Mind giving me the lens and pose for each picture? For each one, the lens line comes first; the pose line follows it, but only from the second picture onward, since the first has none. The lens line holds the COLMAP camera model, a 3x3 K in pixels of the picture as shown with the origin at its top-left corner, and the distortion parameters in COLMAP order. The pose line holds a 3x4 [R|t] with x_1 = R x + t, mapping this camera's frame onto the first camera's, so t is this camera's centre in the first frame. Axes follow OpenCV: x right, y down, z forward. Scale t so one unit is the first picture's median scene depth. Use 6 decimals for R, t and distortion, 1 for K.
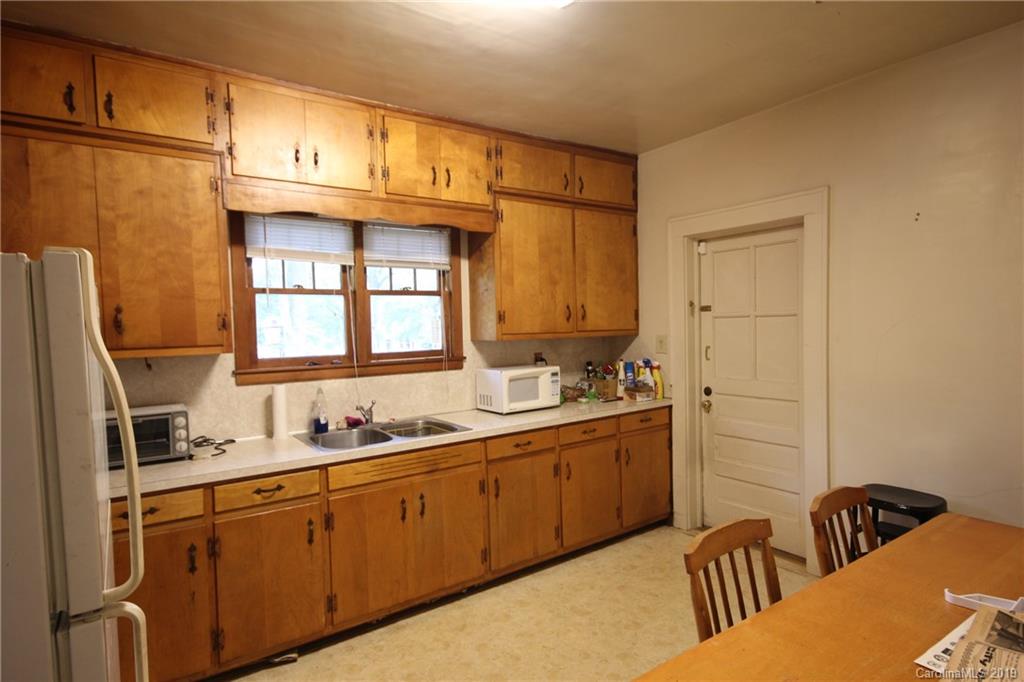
lens RADIAL K [[556.0, 0, 512.0], [0, 556.0, 341.0], [0, 0, 1]] dist [0.000590, 0.000213]
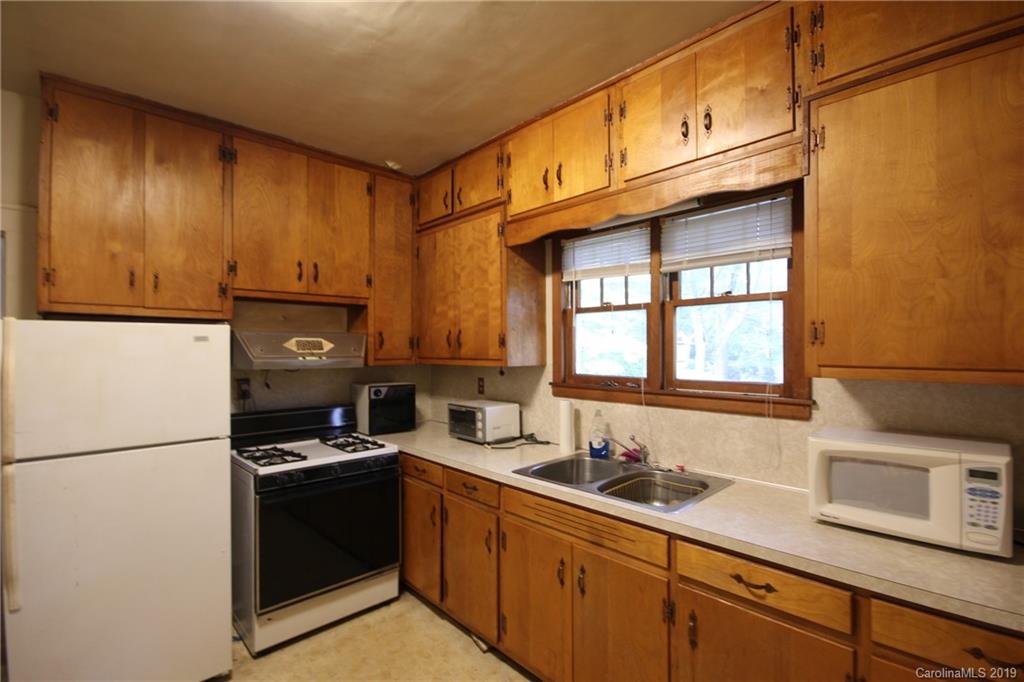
lens RADIAL K [[474.5, 0, 521.2], [0, 474.5, 342.8], [0, 0, 1]] dist [0.001363, -0.006840]
pose [[0.146083, 0.014872, -0.989161, 0.408519], [-0.026384, 0.999590, 0.011133, -0.033339], [0.988920, 0.024472, 0.146415, 0.708693]]
